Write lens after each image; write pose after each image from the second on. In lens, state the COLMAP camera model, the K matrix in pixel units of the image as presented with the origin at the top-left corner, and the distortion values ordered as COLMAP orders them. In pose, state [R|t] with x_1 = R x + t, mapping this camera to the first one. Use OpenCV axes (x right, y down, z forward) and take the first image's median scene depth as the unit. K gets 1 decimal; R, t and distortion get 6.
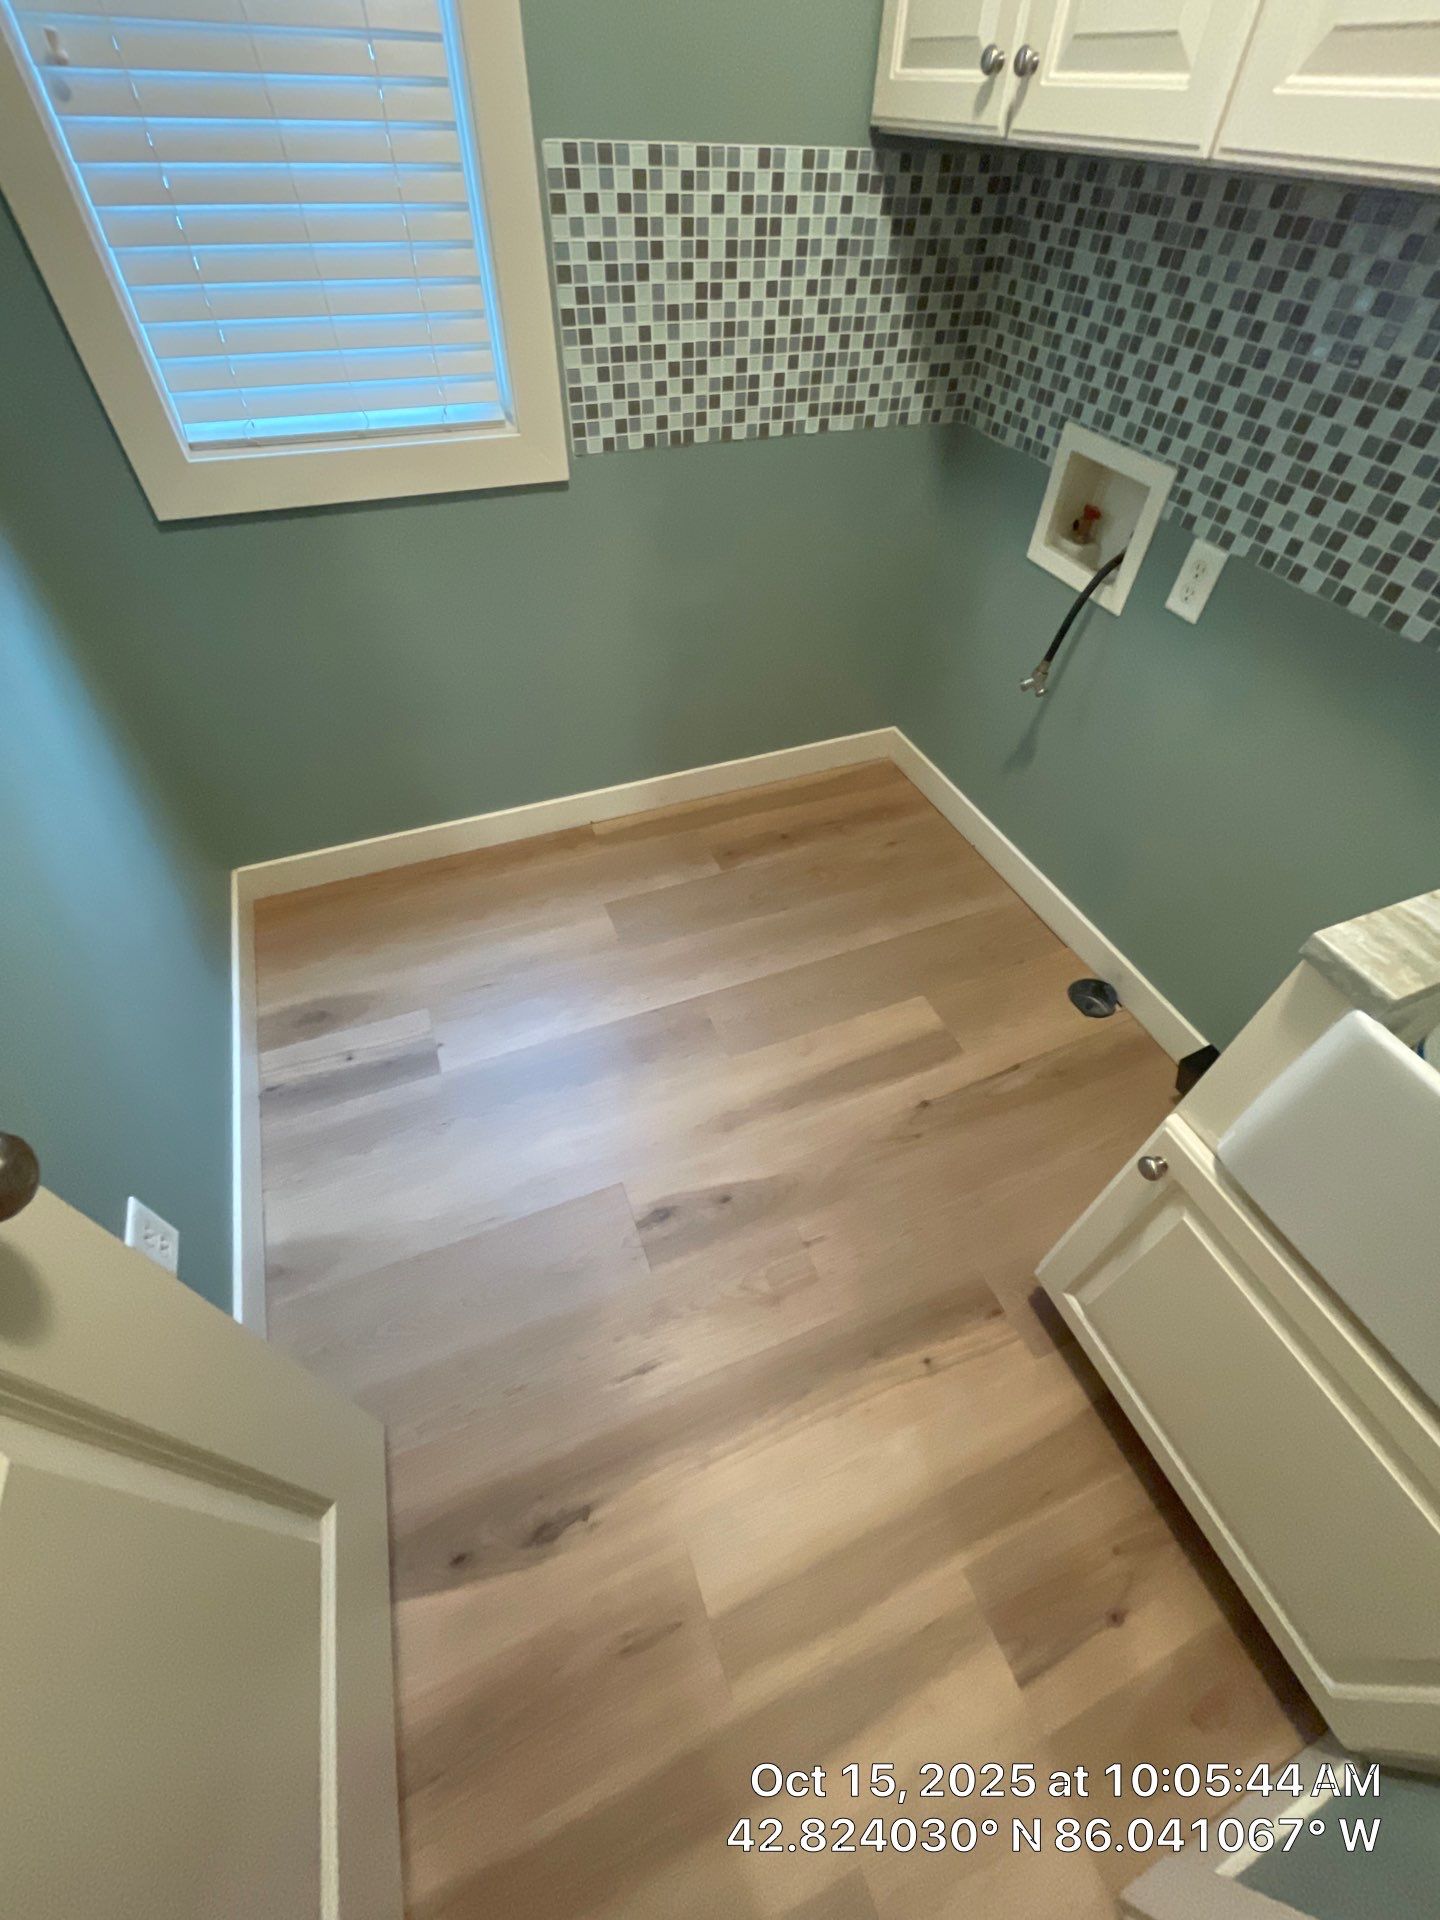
lens RADIAL K [[773.2, 0, 730.2], [0, 773.2, 969.1], [0, 0, 1]] dist [0.007382, -0.004481]
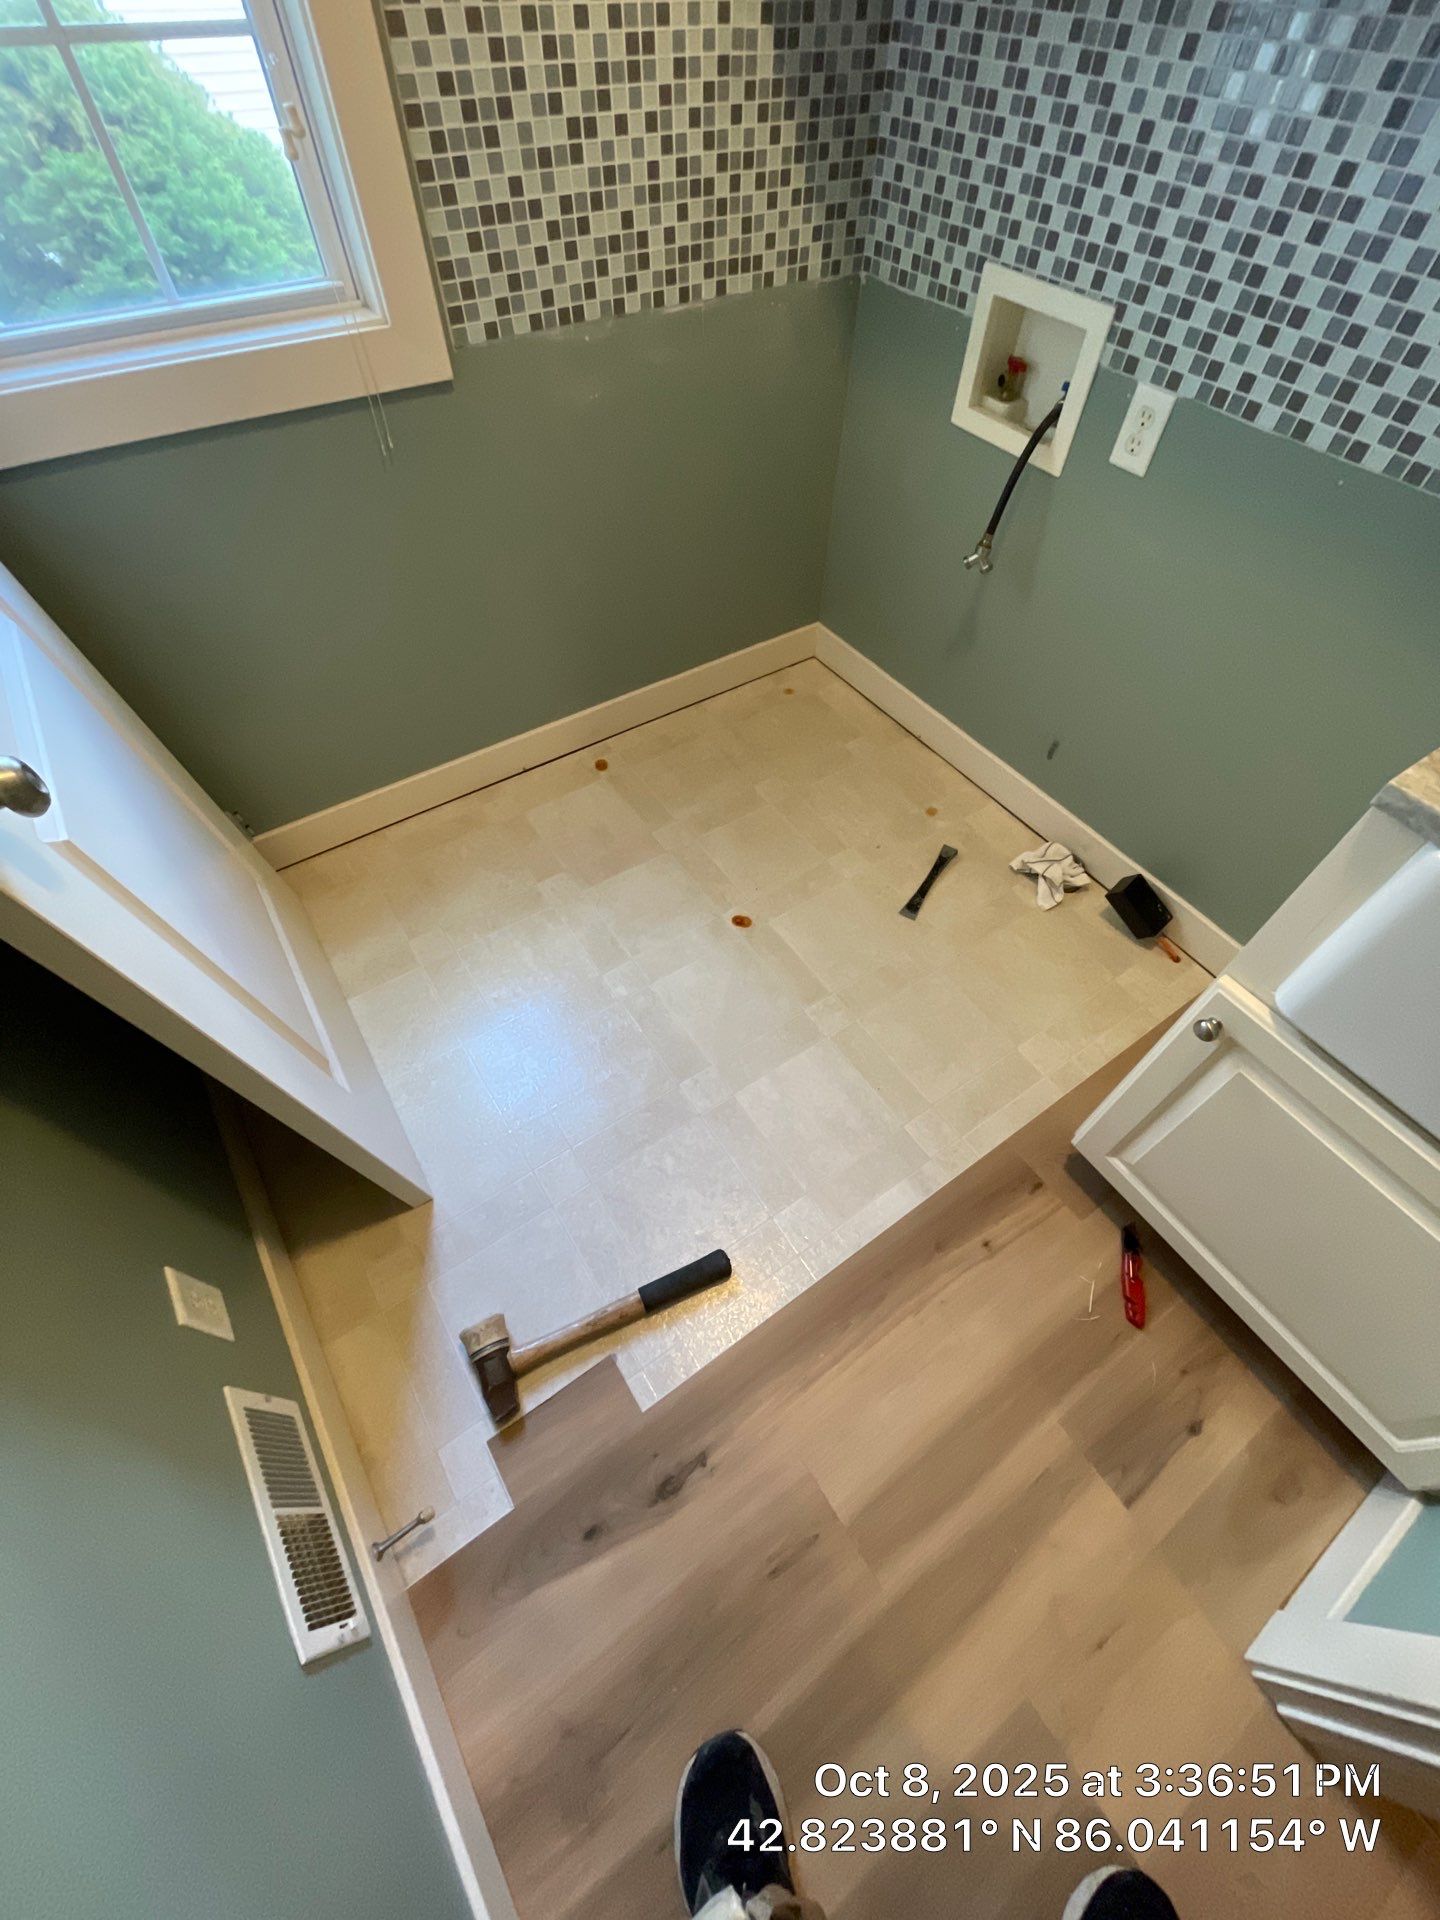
lens RADIAL K [[773.2, 0, 732.4], [0, 773.2, 968.9], [0, 0, 1]] dist [0.007382, -0.004481]
pose [[0.978700, -0.173580, 0.109621, -0.128006], [0.161230, 0.980427, 0.112995, -0.031200], [-0.127090, -0.092914, 0.987530, 0.044289]]
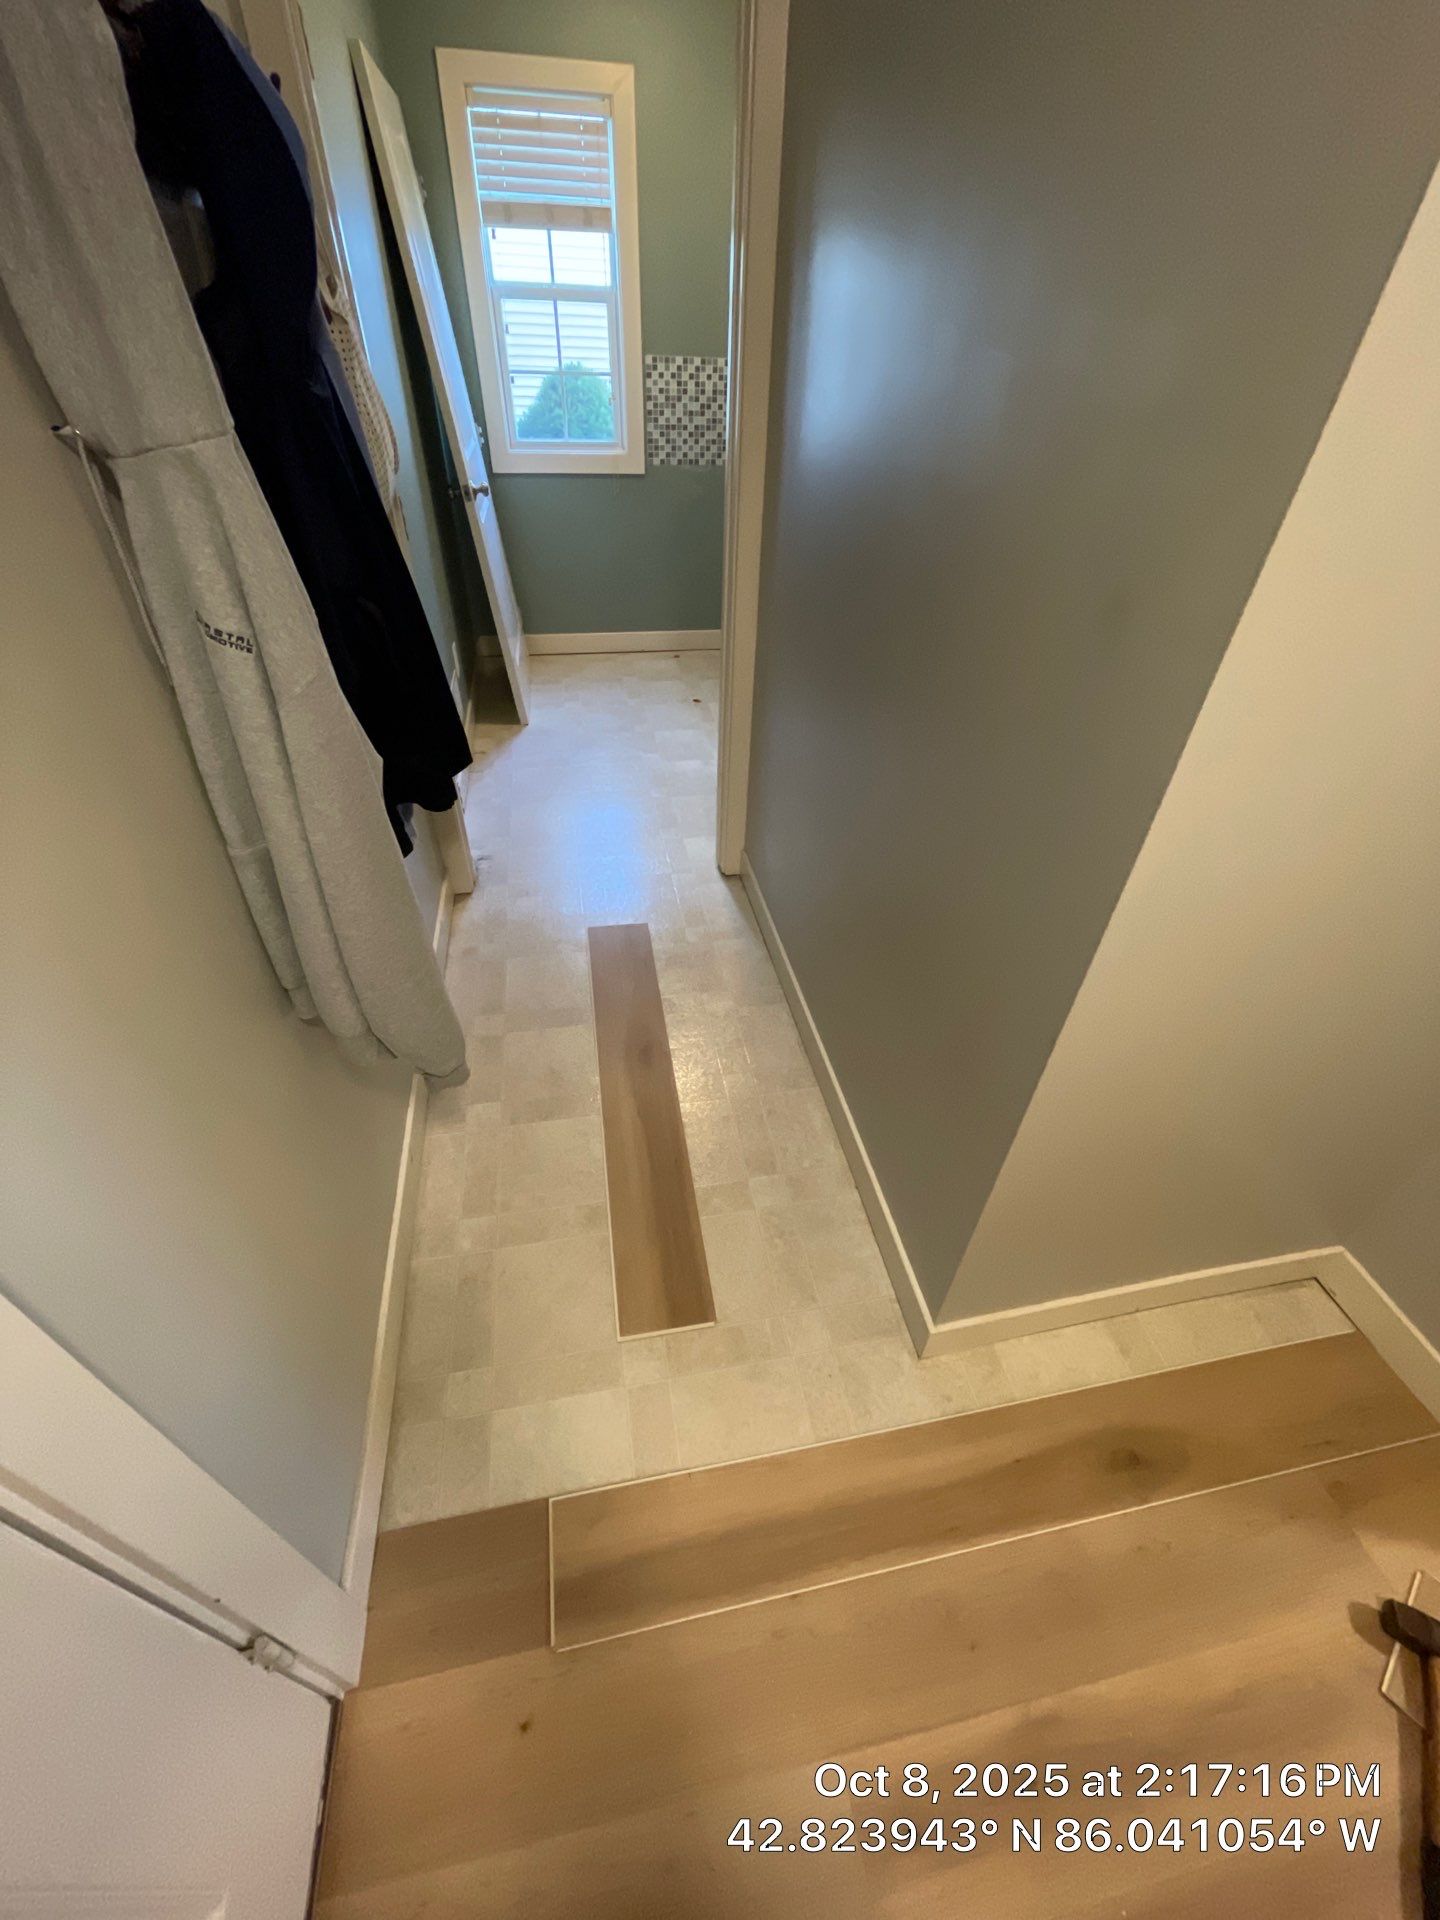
lens RADIAL K [[773.2, 0, 731.2], [0, 773.2, 948.3], [0, 0, 1]] dist [0.007382, -0.004481]
pose [[0.981563, 0.124880, -0.144703, 0.698995], [-0.147765, 0.975987, -0.160046, 1.377856], [0.121242, 0.178477, 0.976446, -1.273956]]
